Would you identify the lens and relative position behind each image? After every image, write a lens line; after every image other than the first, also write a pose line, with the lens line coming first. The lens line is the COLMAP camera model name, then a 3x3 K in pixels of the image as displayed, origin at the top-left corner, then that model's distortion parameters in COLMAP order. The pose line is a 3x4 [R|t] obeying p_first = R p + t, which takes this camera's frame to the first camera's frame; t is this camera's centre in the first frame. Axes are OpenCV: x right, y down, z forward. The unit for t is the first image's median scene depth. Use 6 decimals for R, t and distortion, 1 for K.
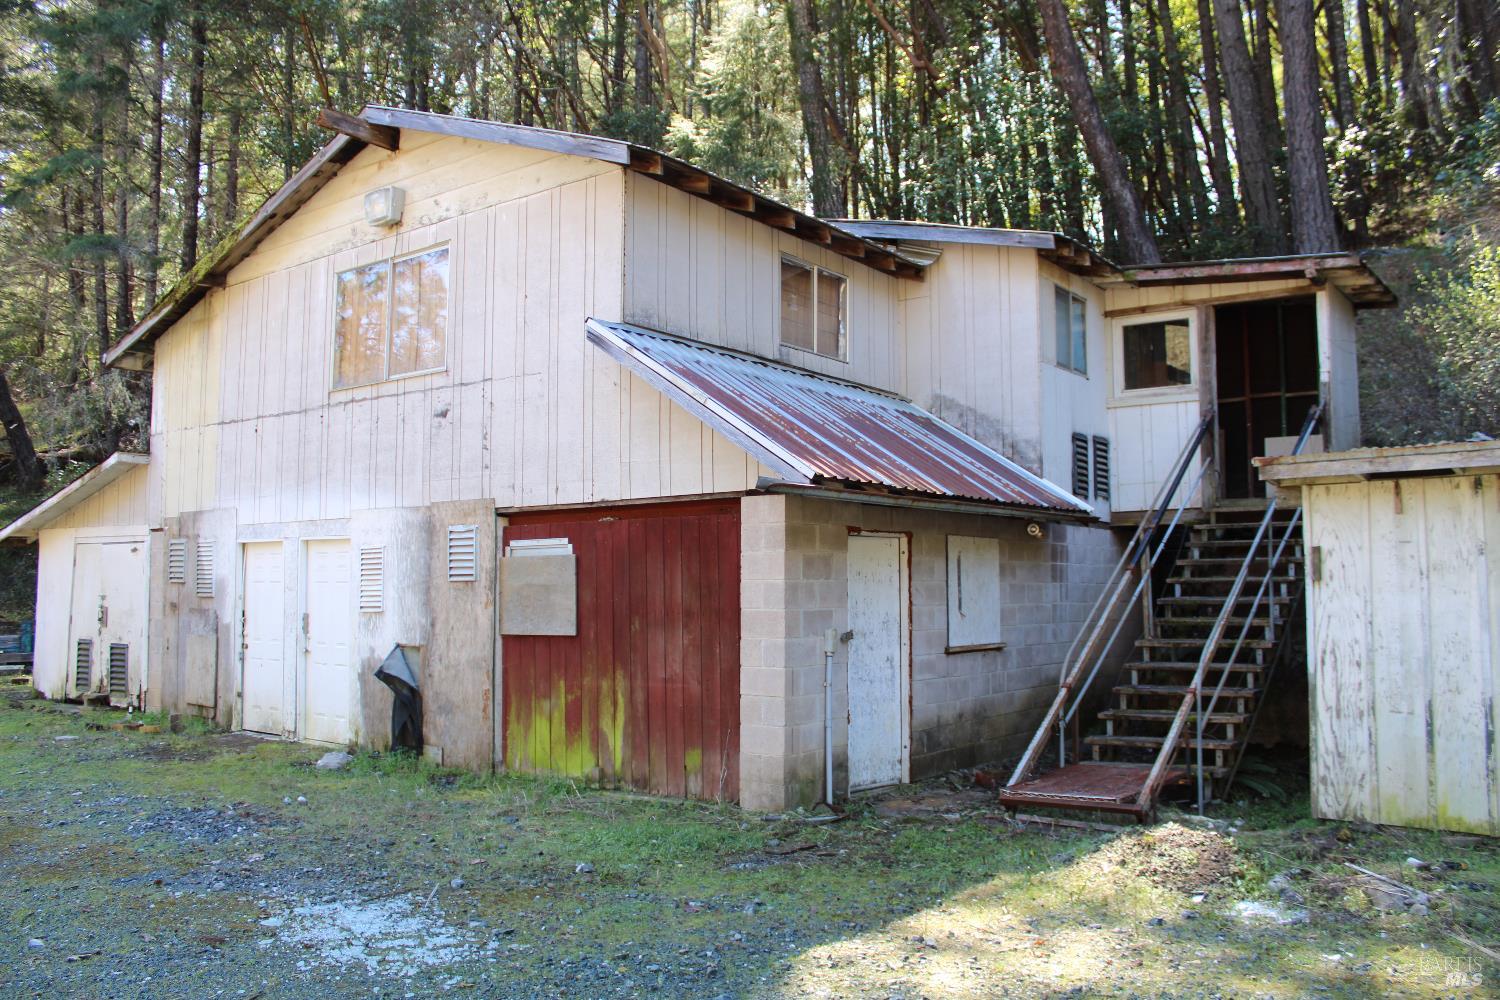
lens RADIAL K [[1239.6, 0, 751.7], [0, 1239.6, 496.2], [0, 0, 1]] dist [-0.150314, 0.136891]
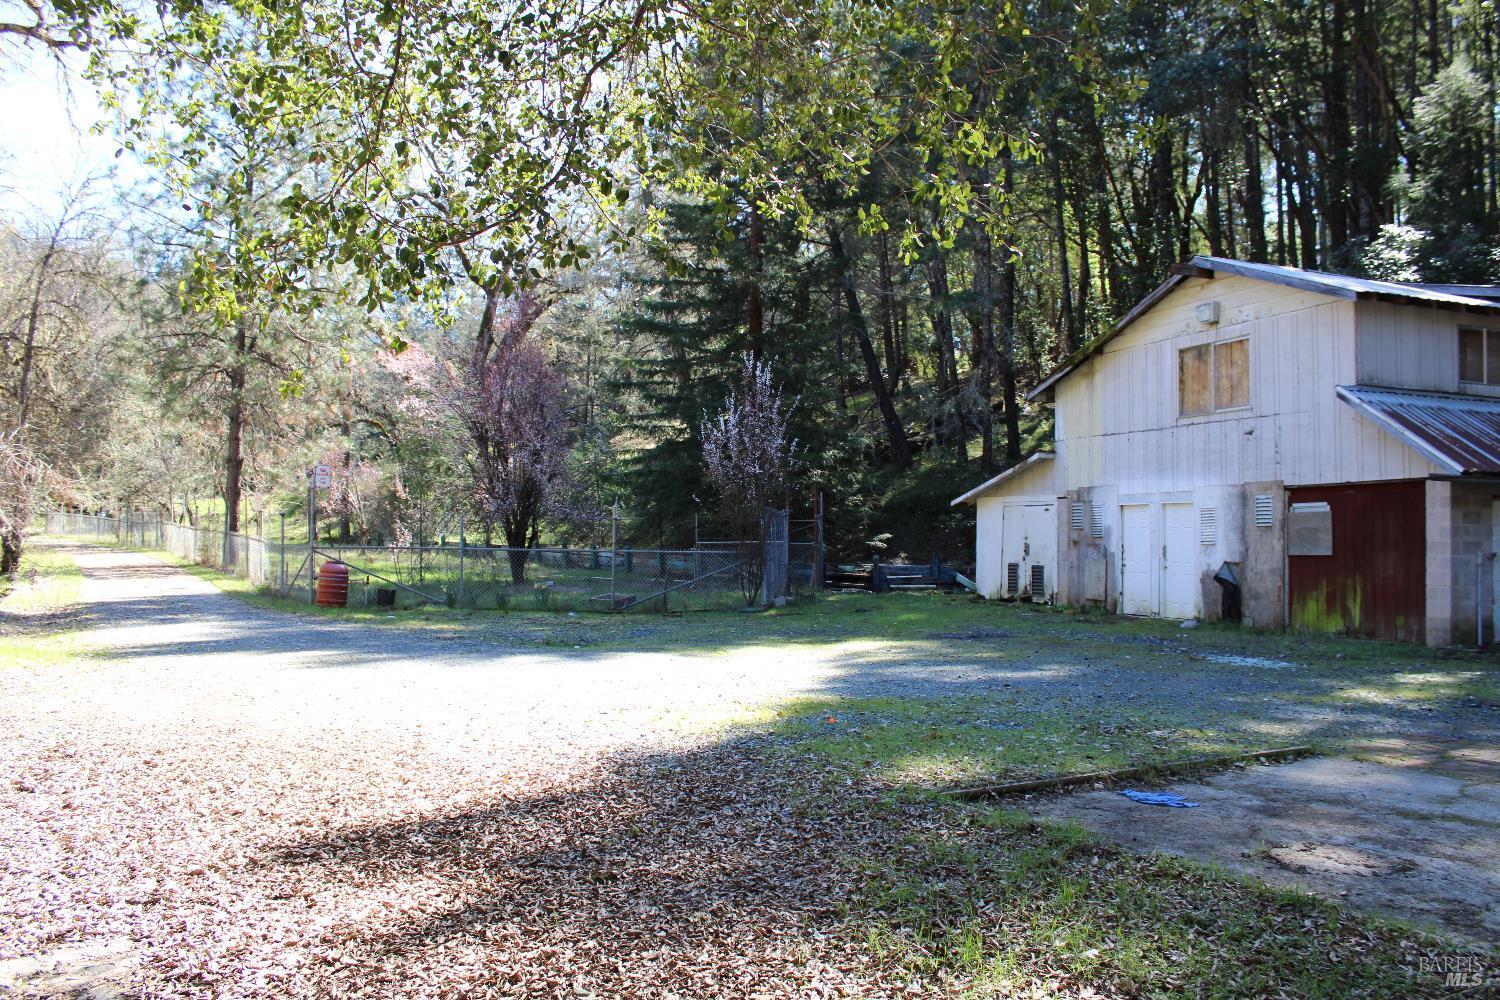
lens RADIAL K [[1239.6, 0, 758.9], [0, 1239.6, 507.1], [0, 0, 1]] dist [-0.150314, 0.136891]
pose [[0.844073, -0.008315, -0.536164, 0.093474], [0.035222, 0.998580, 0.039963, -0.056496], [0.535070, -0.052616, 0.843167, -0.902423]]
